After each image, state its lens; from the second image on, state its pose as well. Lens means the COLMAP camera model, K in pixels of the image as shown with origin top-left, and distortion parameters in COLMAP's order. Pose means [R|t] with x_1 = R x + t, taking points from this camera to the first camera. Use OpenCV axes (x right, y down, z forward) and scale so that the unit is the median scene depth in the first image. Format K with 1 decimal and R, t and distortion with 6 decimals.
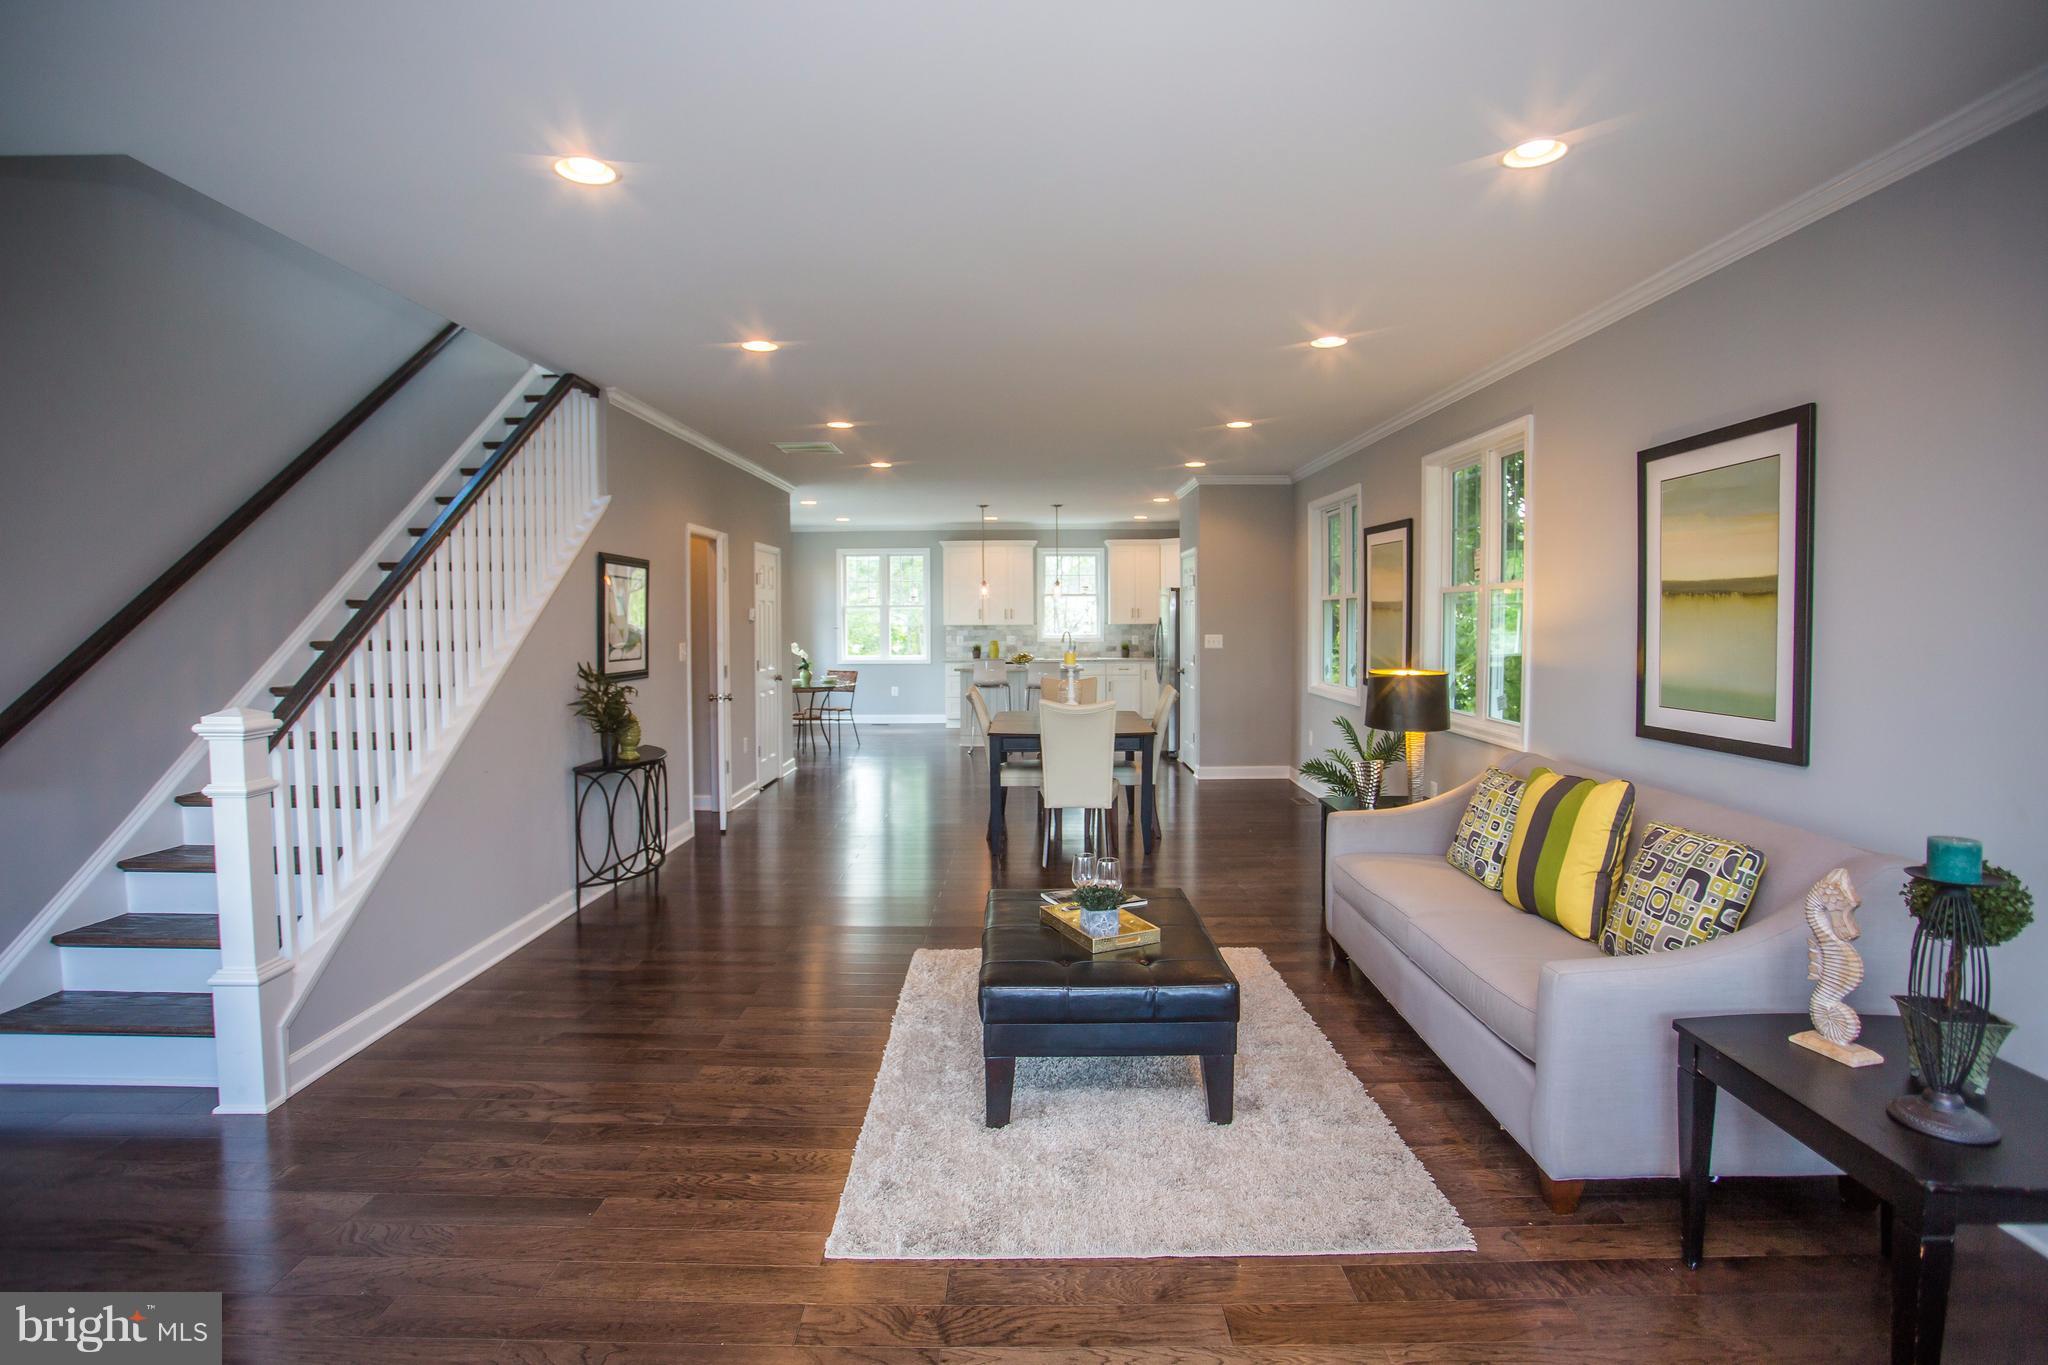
lens RADIAL K [[990.6, 0, 1021.7], [0, 990.6, 677.1], [0, 0, 1]] dist [-0.064781, 0.021724]
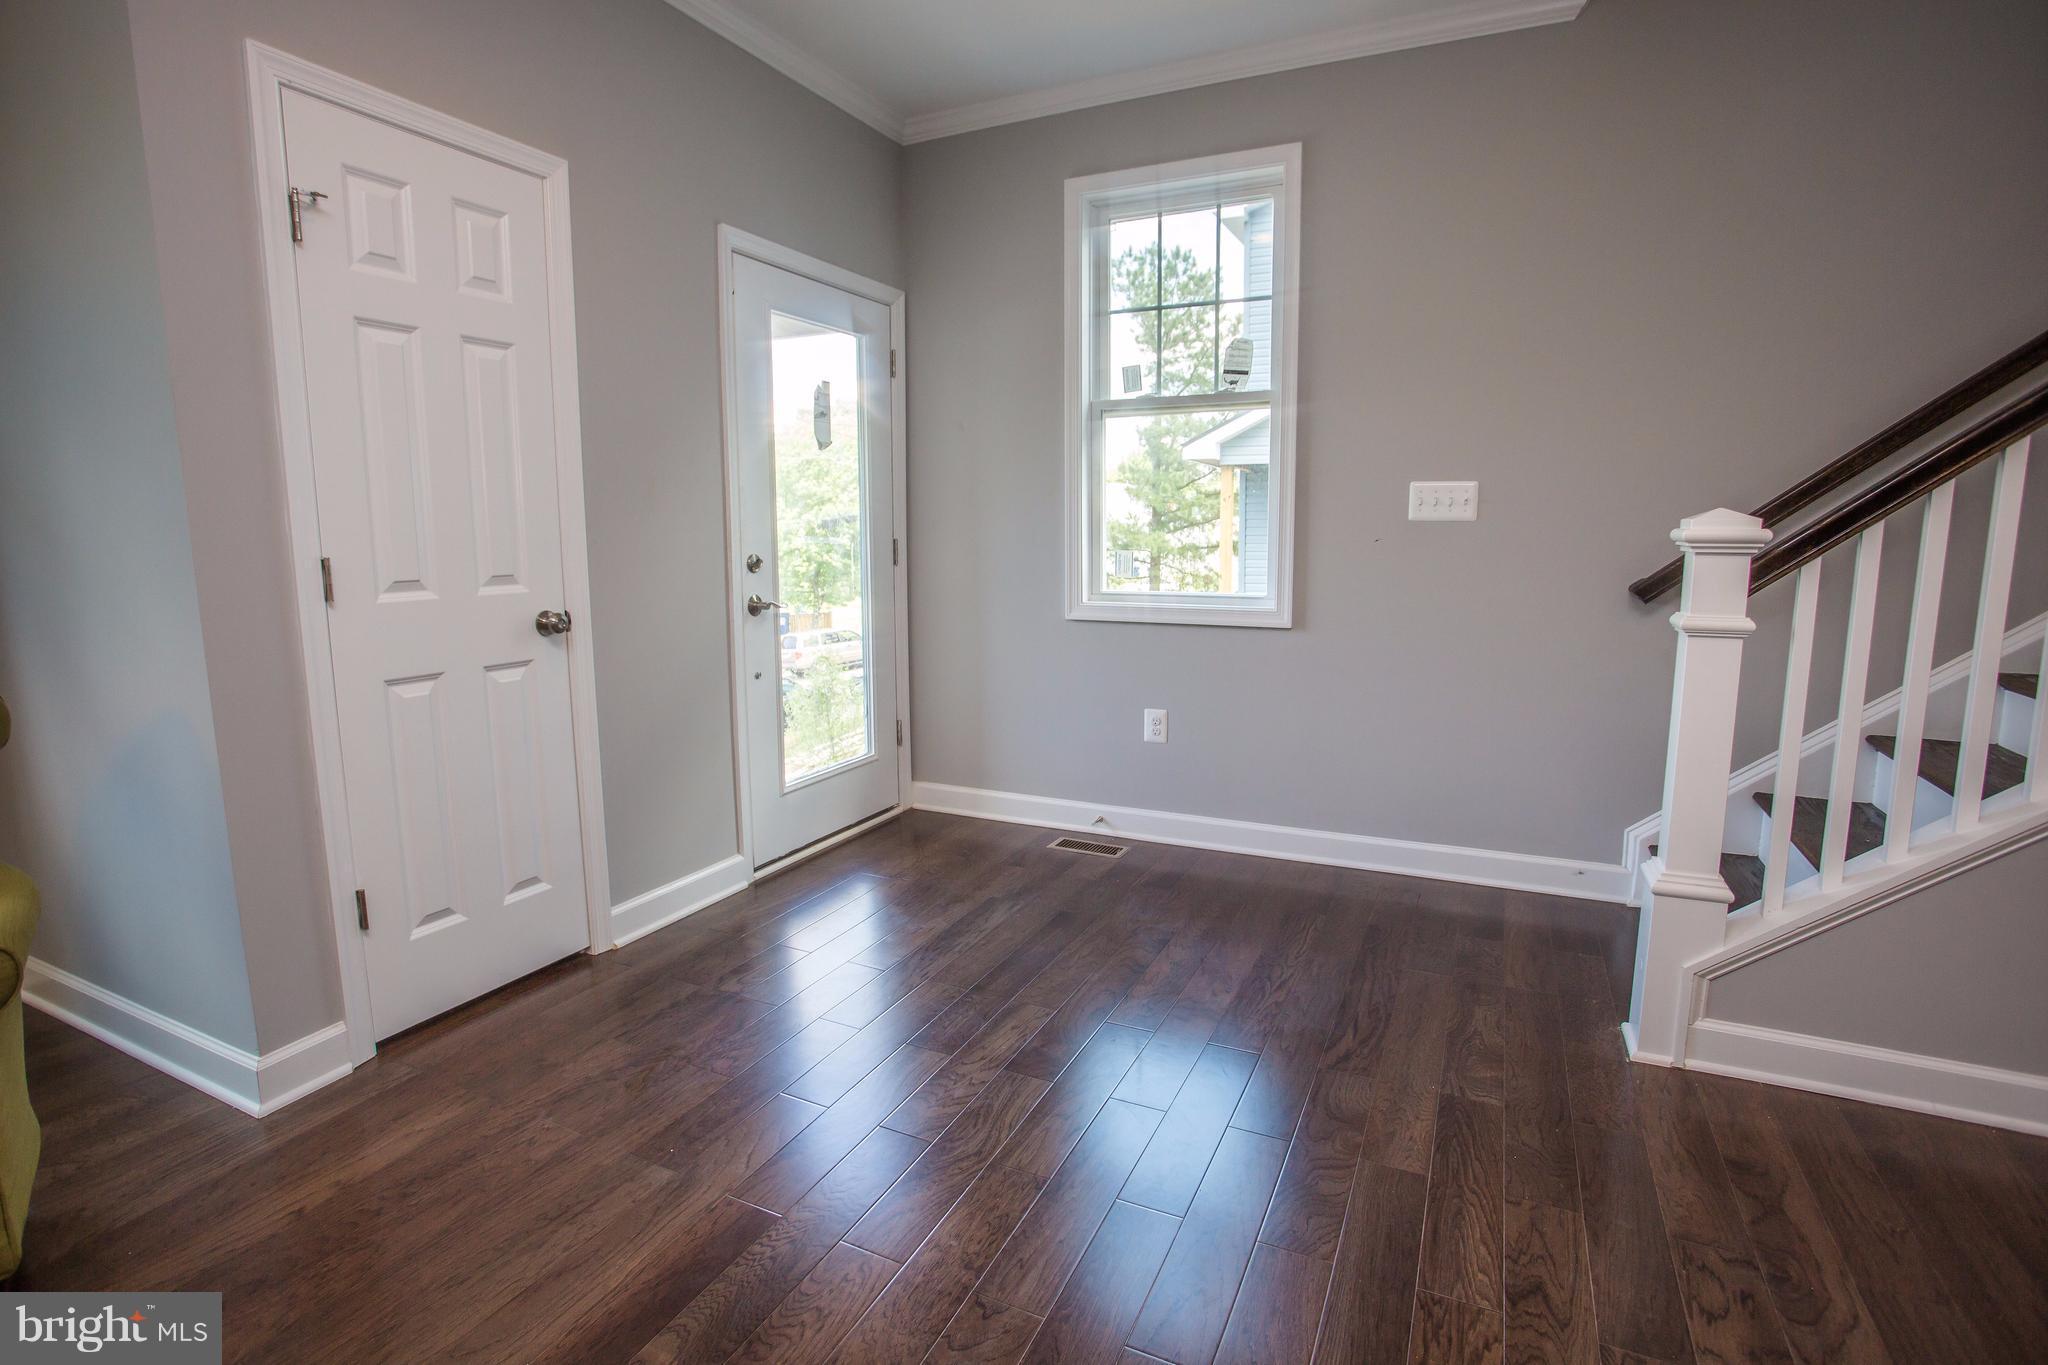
lens RADIAL K [[990.6, 0, 1009.5], [0, 990.6, 674.1], [0, 0, 1]] dist [-0.064781, 0.021724]
pose [[-0.444460, 0.135554, -0.885483, 0.043472], [-0.050648, 0.983101, 0.175920, 0.045093], [0.894366, 0.123038, -0.430083, 0.734983]]
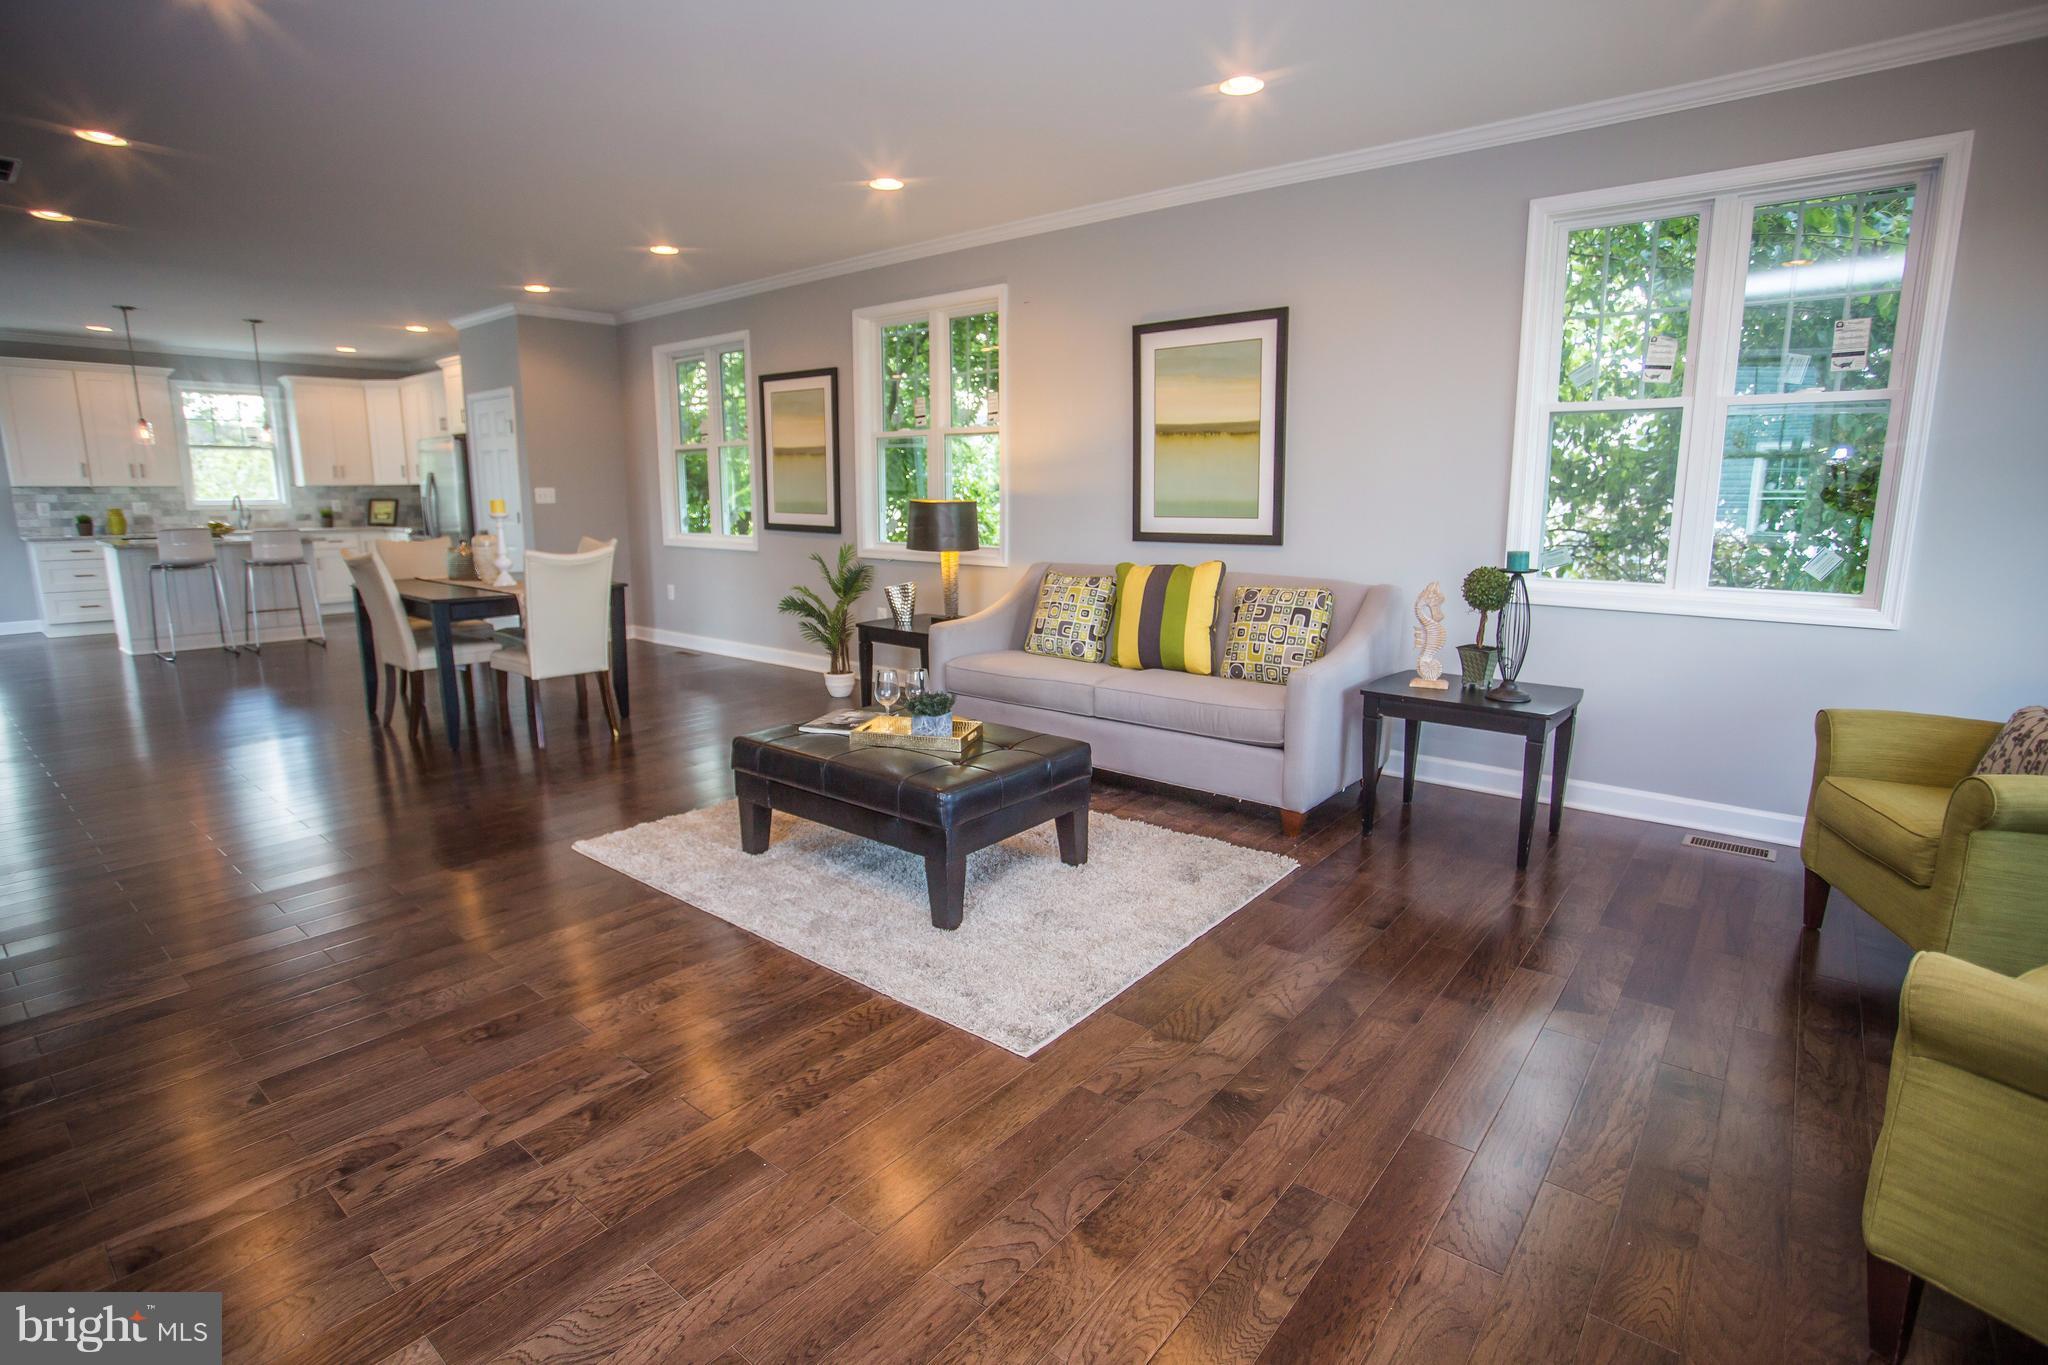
lens RADIAL K [[990.6, 0, 1020.8], [0, 990.6, 670.2], [0, 0, 1]] dist [-0.064781, 0.021724]
pose [[0.631844, -0.134668, 0.763307, -0.628210], [0.043635, 0.989409, 0.138439, 0.047633], [-0.773867, -0.054165, 0.631028, 0.270713]]
